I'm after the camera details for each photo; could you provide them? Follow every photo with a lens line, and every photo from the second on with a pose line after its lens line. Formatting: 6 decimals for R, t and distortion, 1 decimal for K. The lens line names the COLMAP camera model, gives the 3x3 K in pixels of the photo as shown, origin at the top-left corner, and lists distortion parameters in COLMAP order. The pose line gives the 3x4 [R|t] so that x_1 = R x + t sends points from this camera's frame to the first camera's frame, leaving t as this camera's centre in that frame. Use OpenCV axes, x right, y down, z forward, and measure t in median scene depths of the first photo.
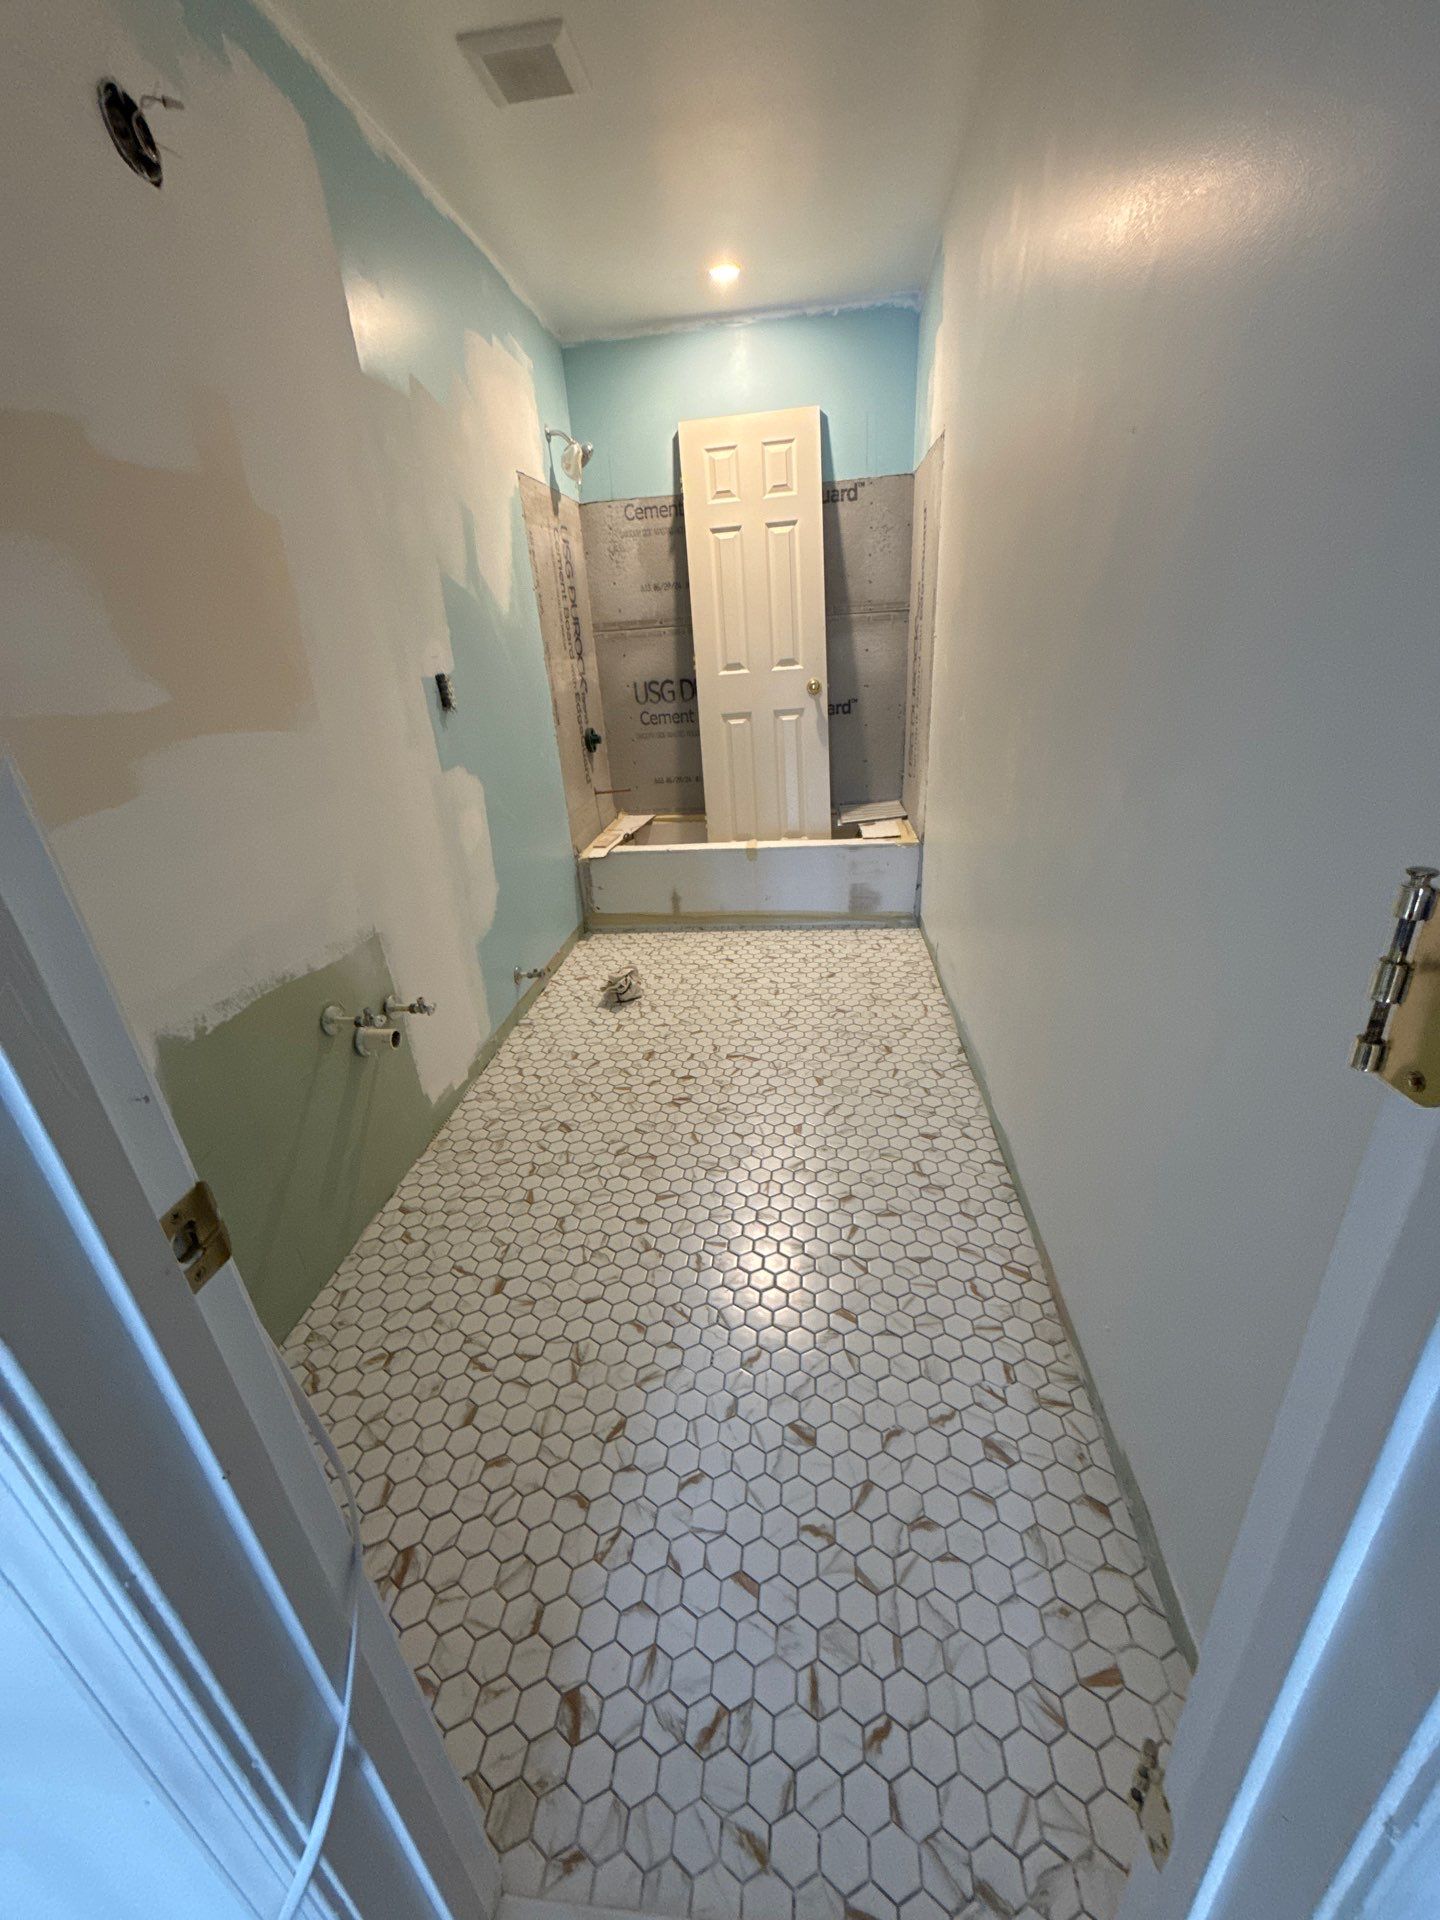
lens RADIAL K [[766.4, 0, 720.0], [0, 766.4, 960.0], [0, 0, 1]] dist [0.000085, -0.000089]
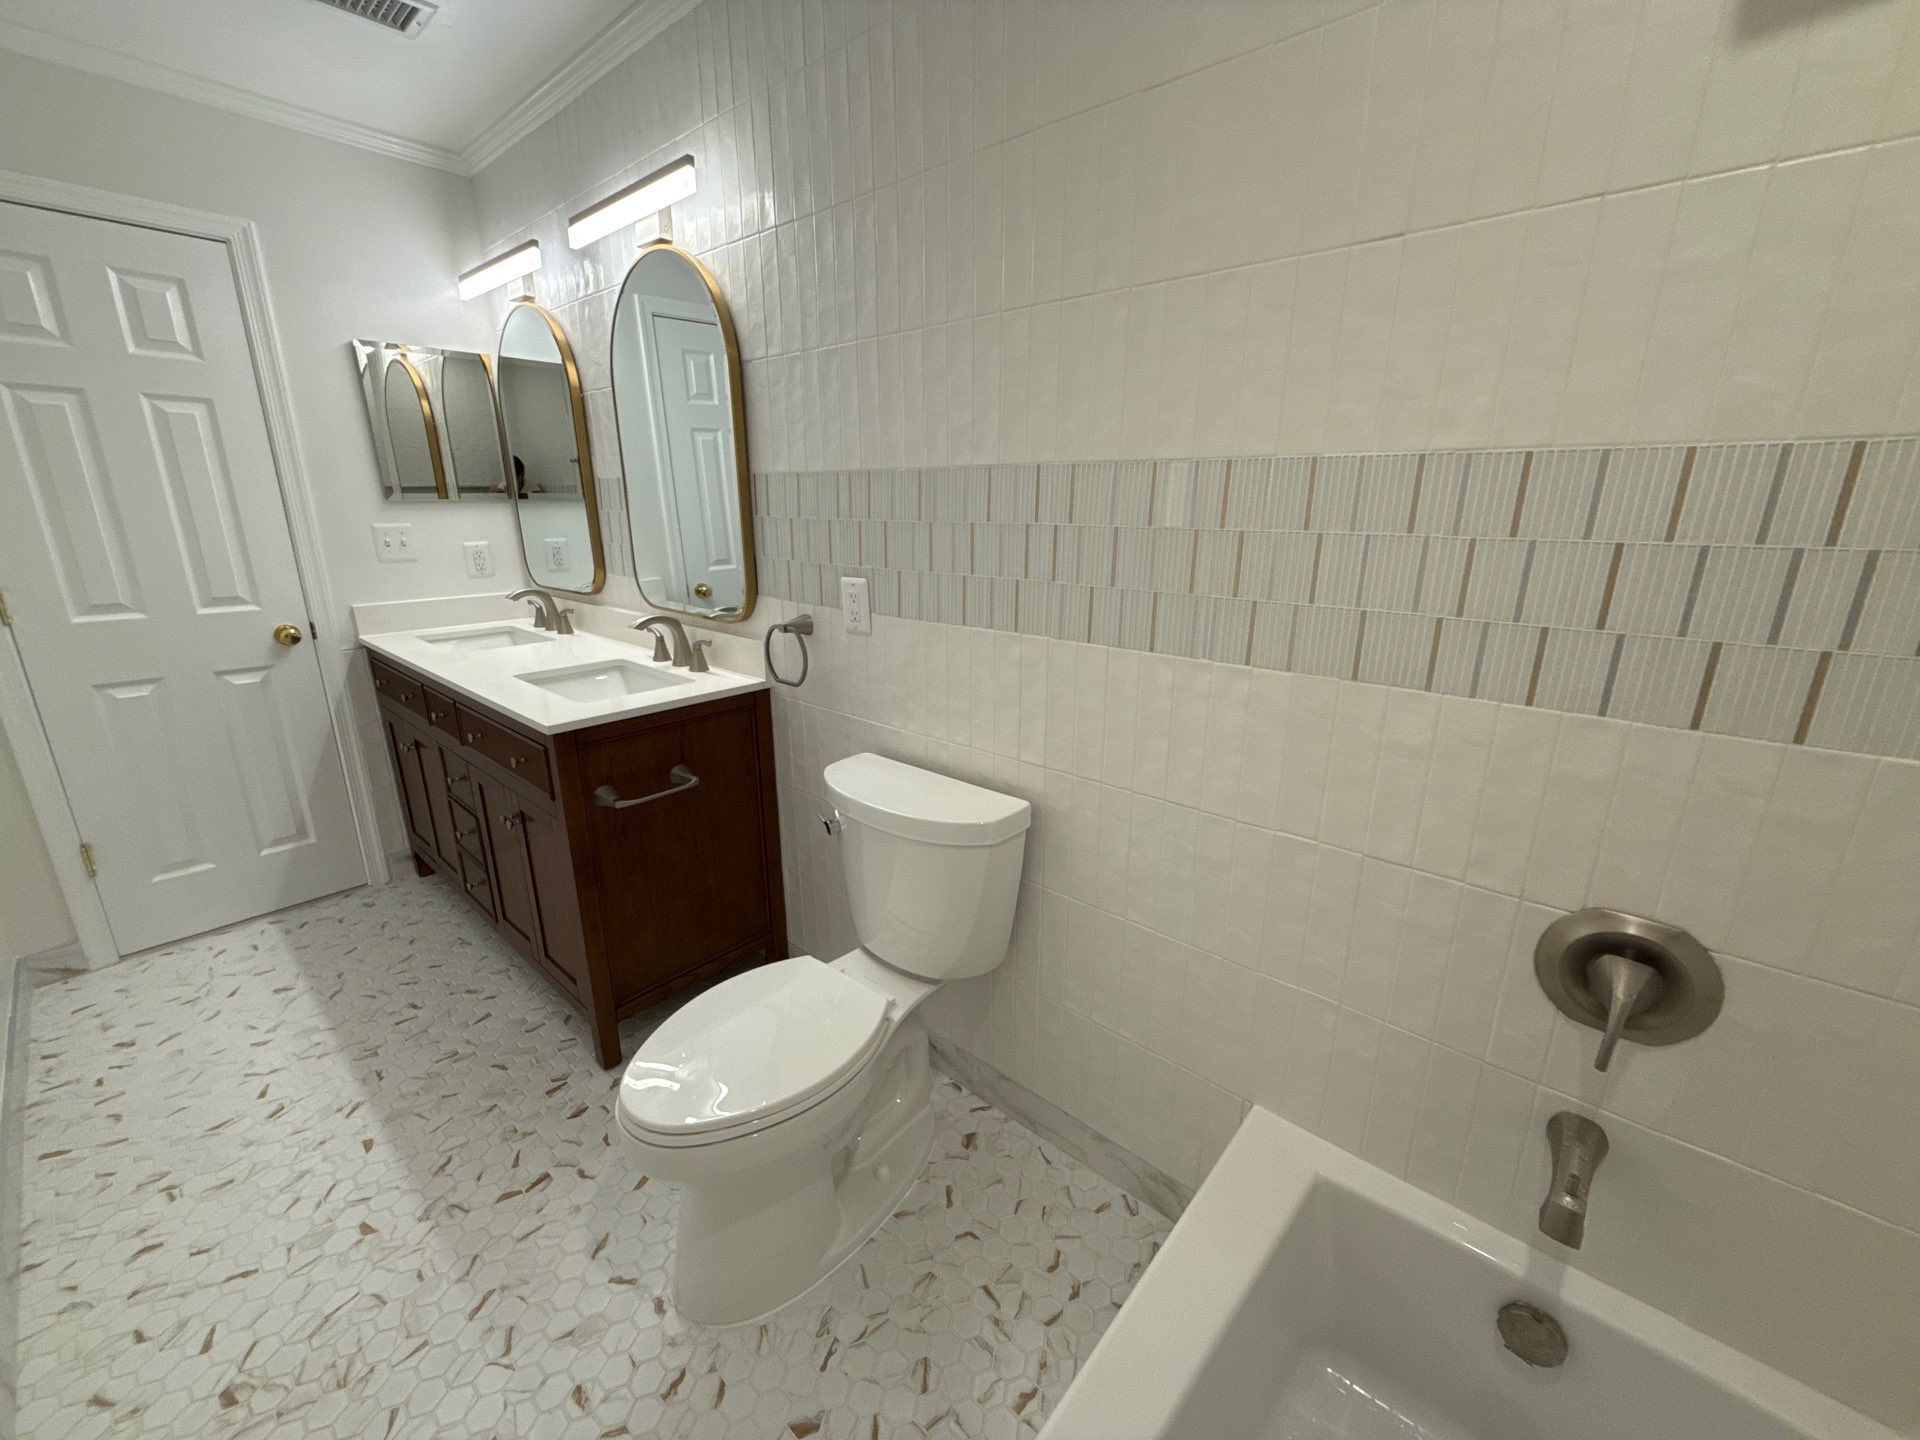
lens RADIAL K [[766.4, 0, 964.4], [0, 766.4, 719.3], [0, 0, 1]] dist [0.000085, -0.000089]
pose [[-0.570833, 0.288926, -0.768551, 0.267352], [-0.292940, 0.802772, 0.519369, -0.856233], [0.767030, 0.521612, -0.373611, 1.764656]]
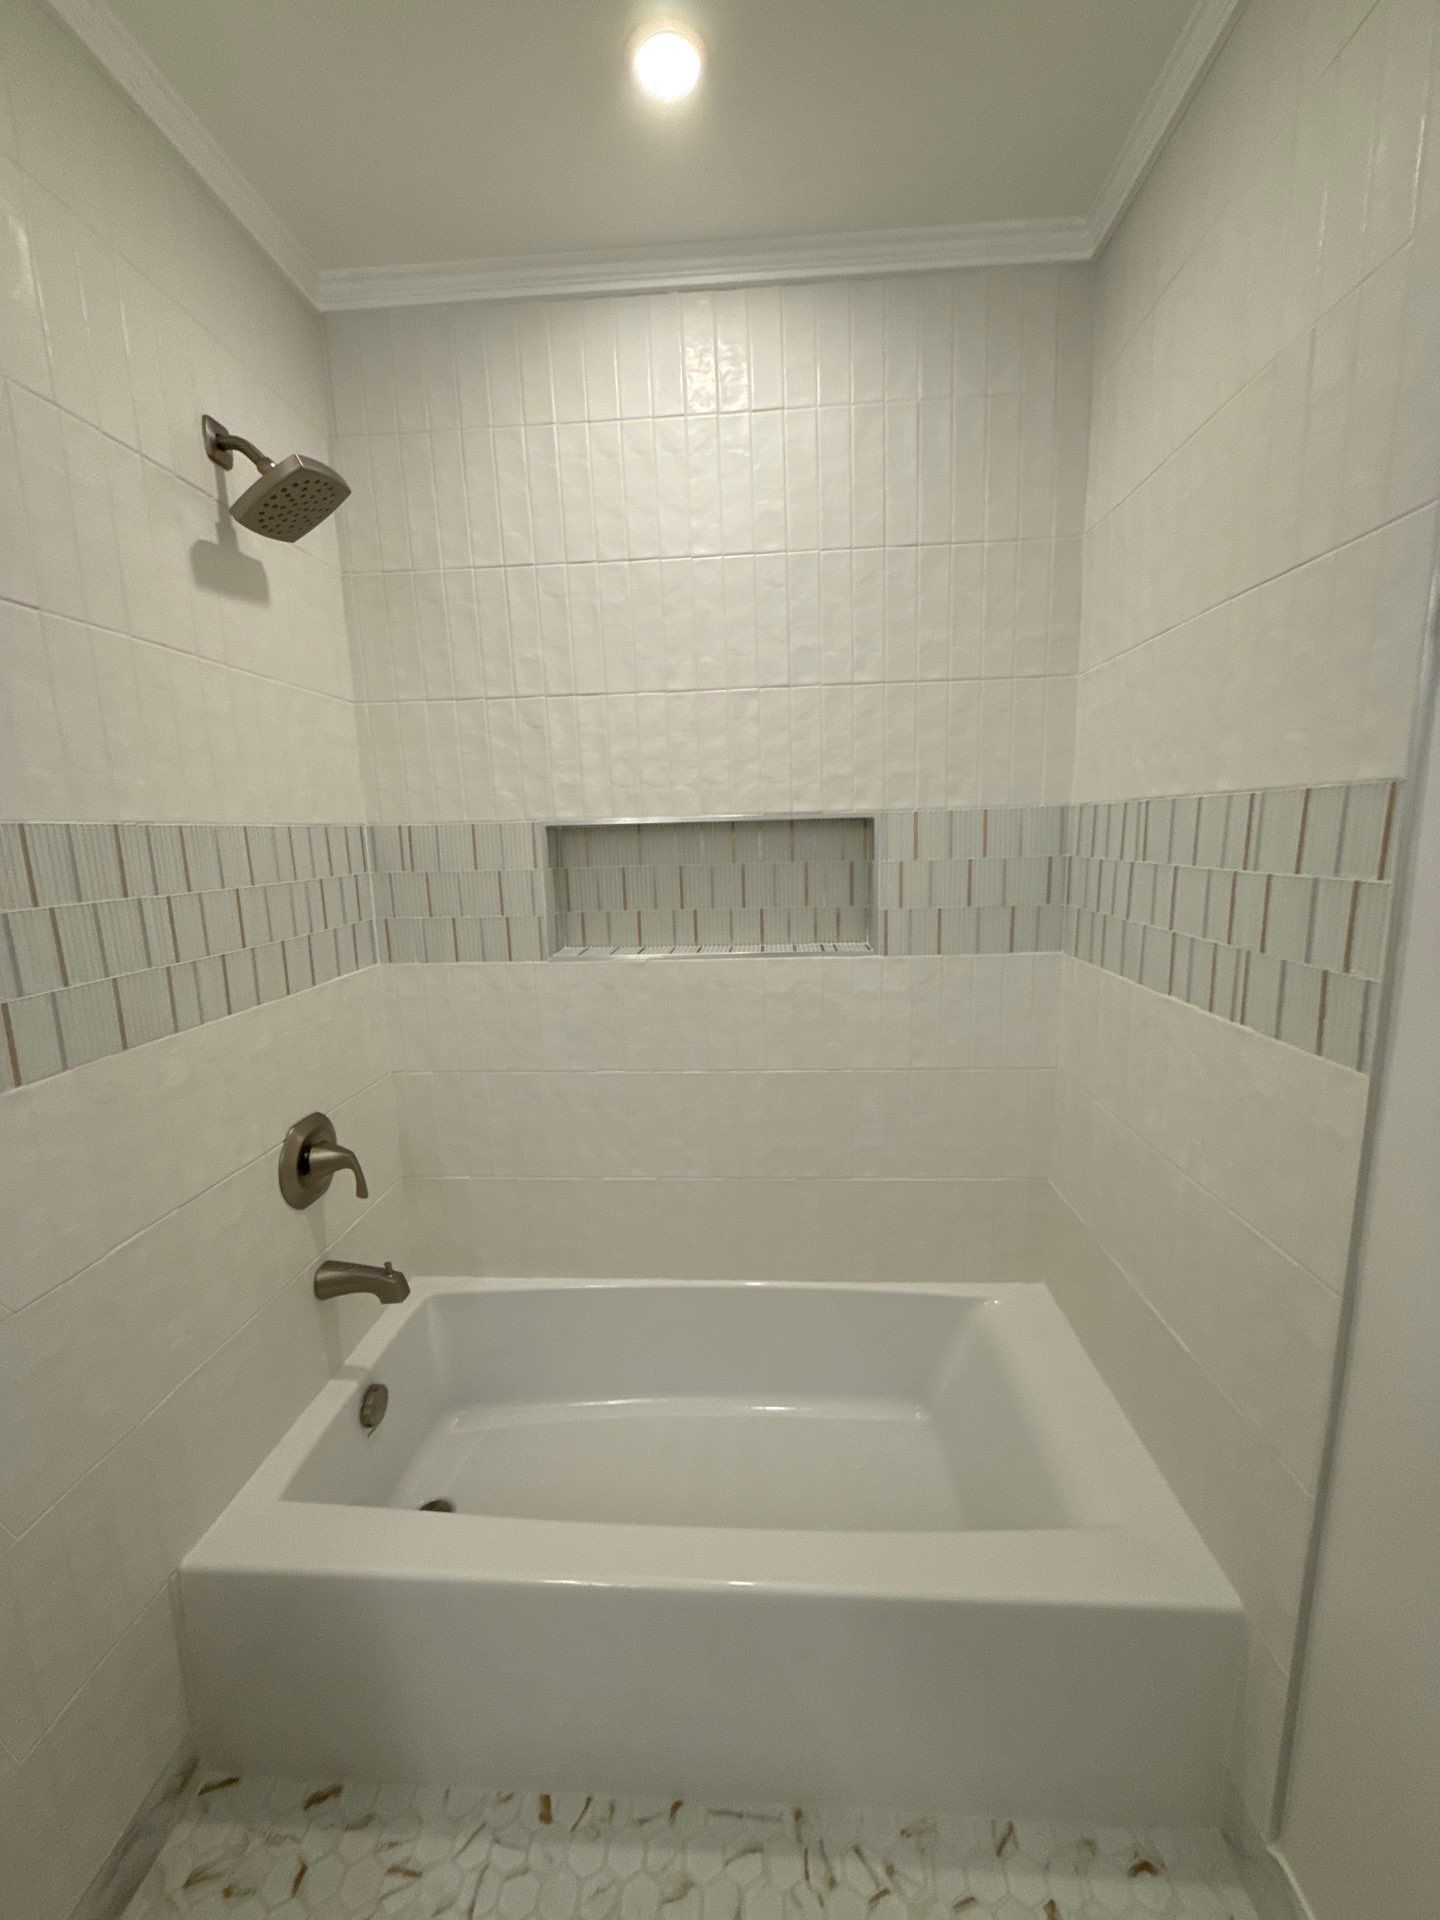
lens RADIAL K [[766.4, 0, 720.0], [0, 766.4, 960.0], [0, 0, 1]] dist [0.000085, -0.000089]
pose [[0.998240, 0.029167, 0.051627, 0.039892], [-0.015816, 0.970086, -0.242246, -0.592137], [-0.057148, 0.241003, 0.968840, 1.159037]]
